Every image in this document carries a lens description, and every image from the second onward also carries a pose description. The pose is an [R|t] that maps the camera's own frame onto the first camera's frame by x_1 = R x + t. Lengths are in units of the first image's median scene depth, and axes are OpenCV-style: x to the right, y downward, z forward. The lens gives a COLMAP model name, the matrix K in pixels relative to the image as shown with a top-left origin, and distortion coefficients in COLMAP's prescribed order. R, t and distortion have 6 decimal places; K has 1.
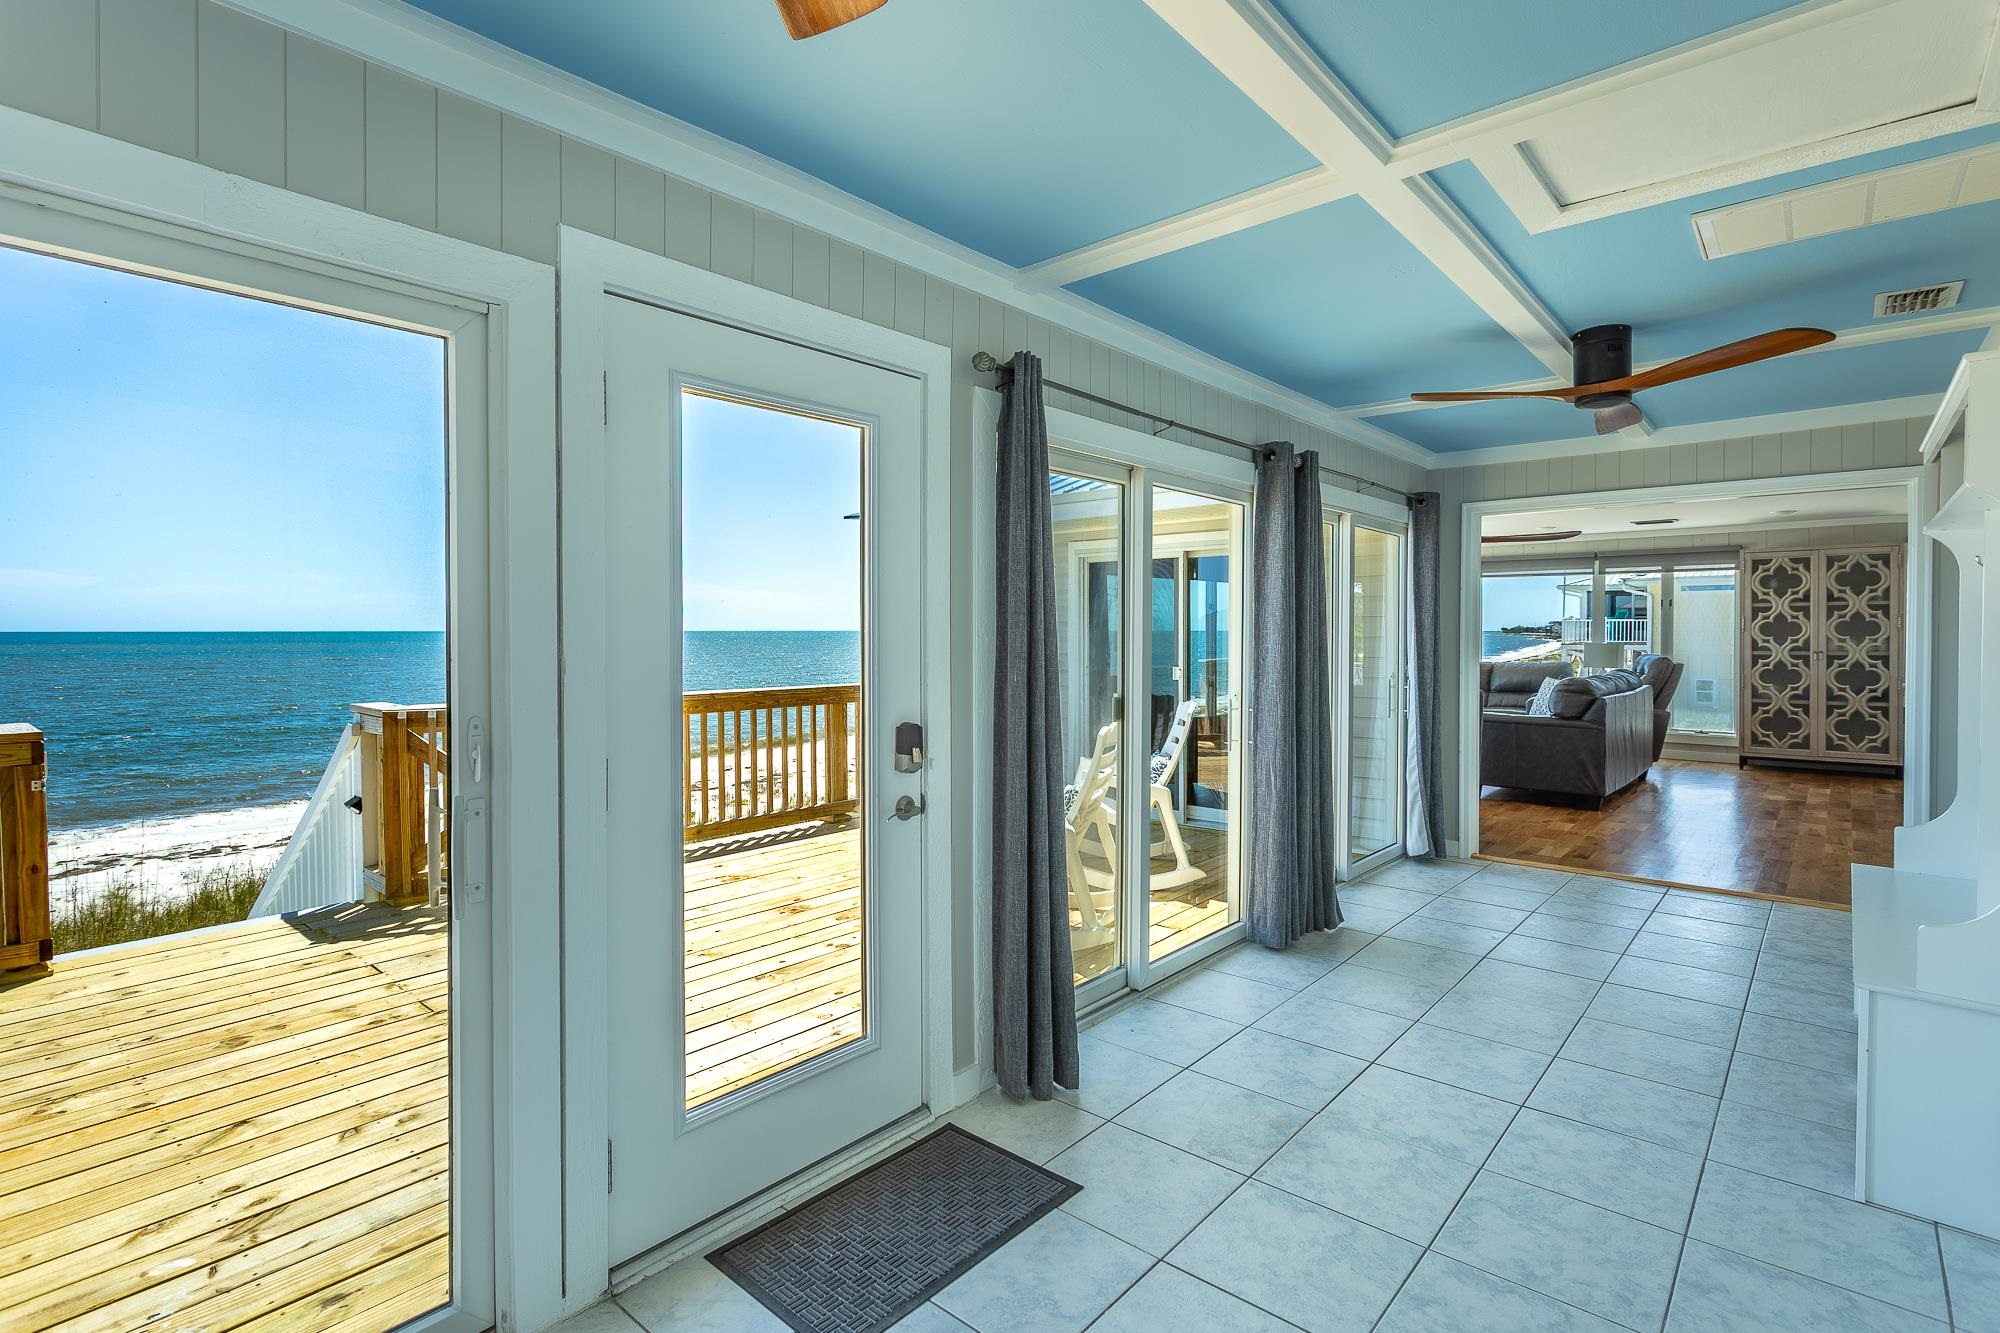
lens RADIAL K [[966.6, 0, 982.6], [0, 966.6, 638.5], [0, 0, 1]] dist [0.001272, -0.002085]
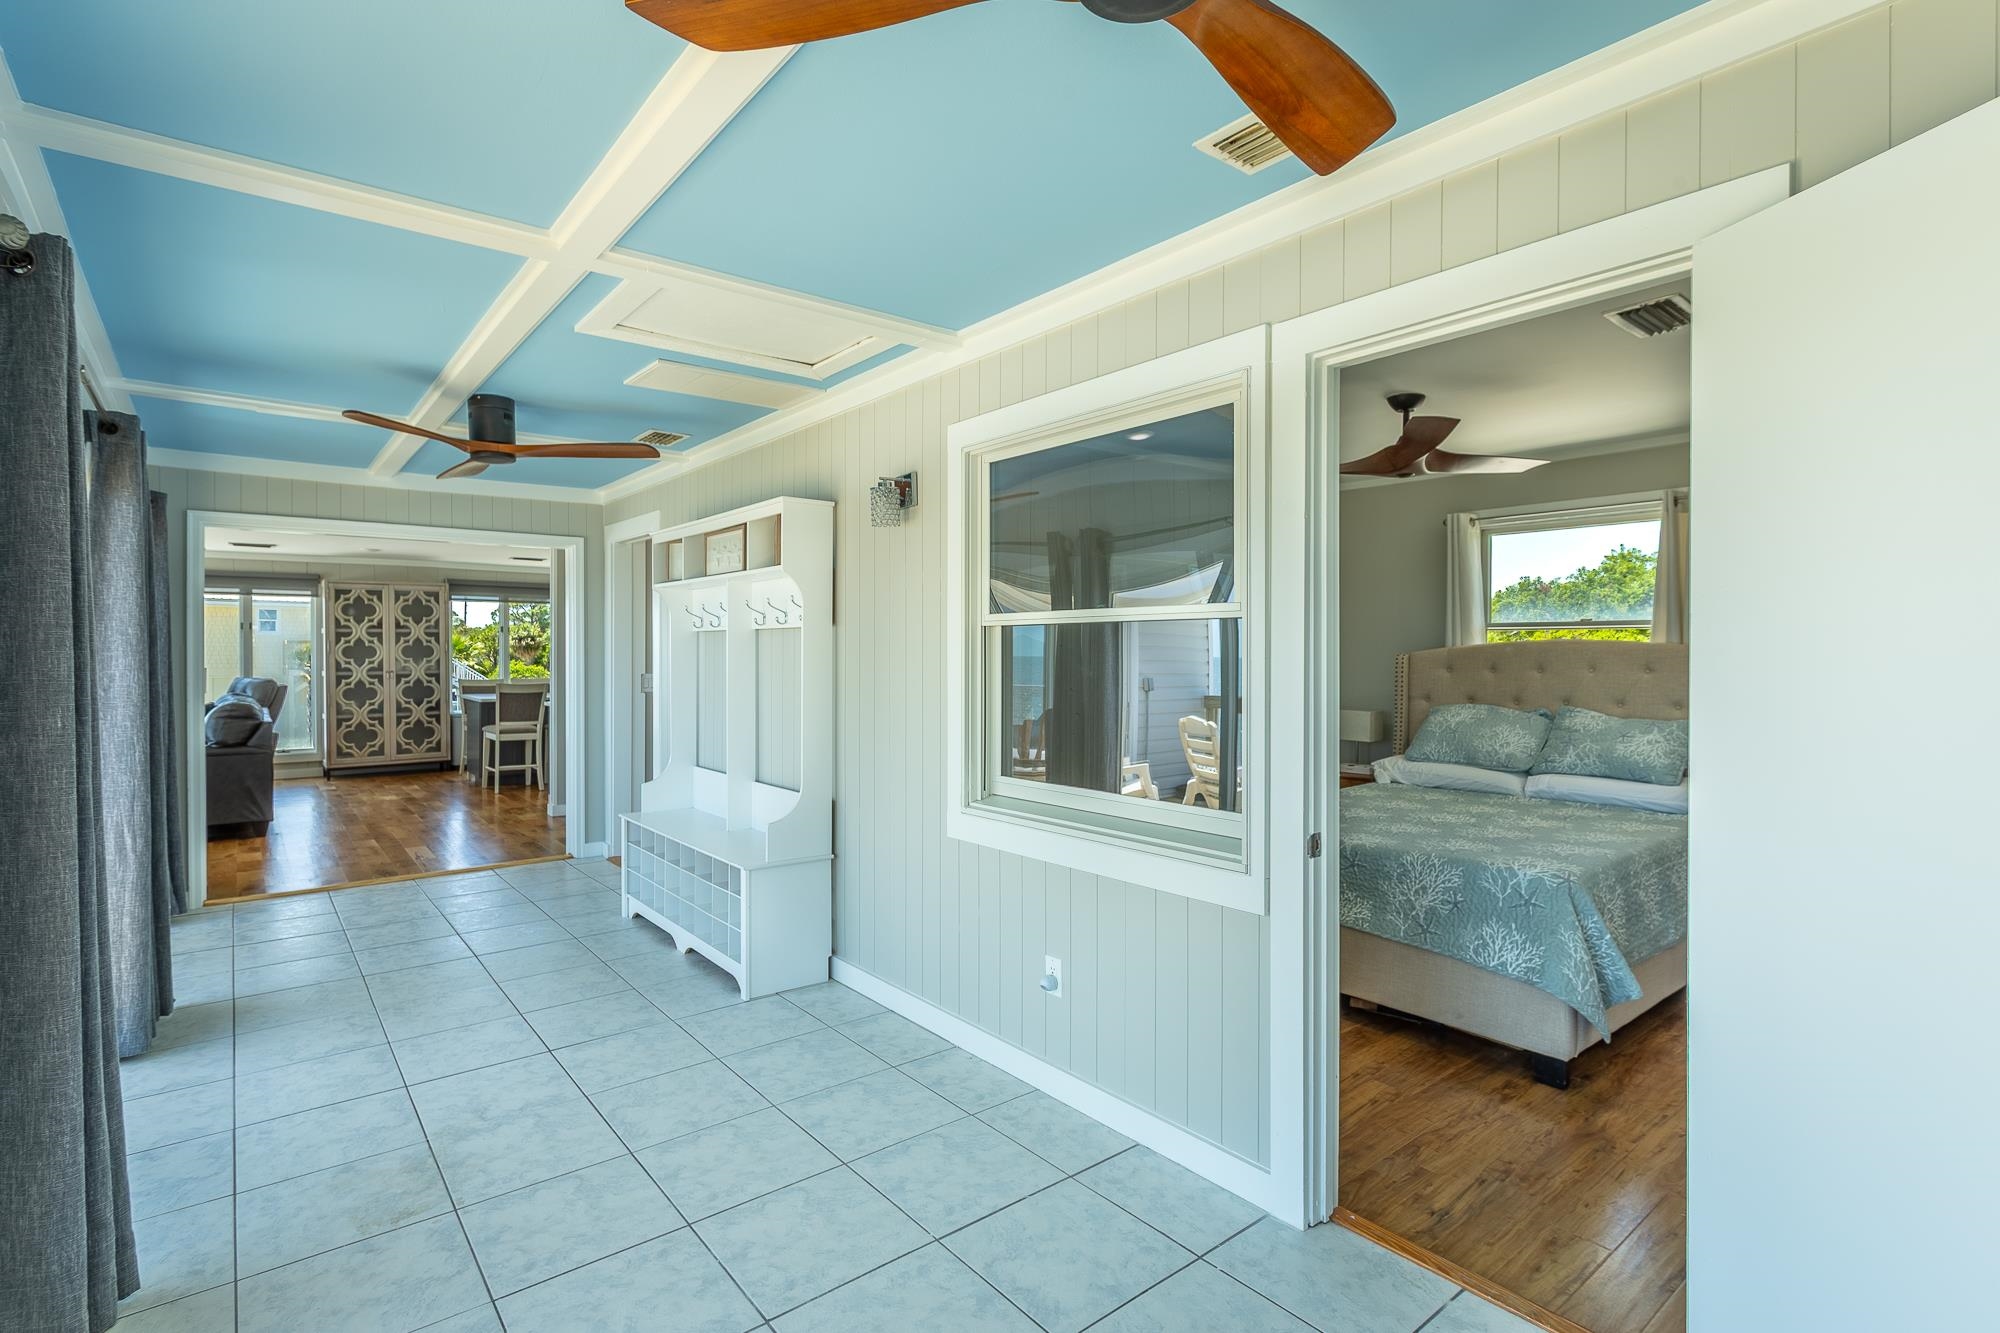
lens RADIAL K [[966.6, 0, 992.3], [0, 966.6, 661.4], [0, 0, 1]] dist [0.001272, -0.002085]
pose [[0.159849, -0.008315, 0.987106, -0.177720], [0.008288, 0.999941, 0.007081, -0.000721], [-0.987107, 0.007050, 0.159908, 0.089033]]
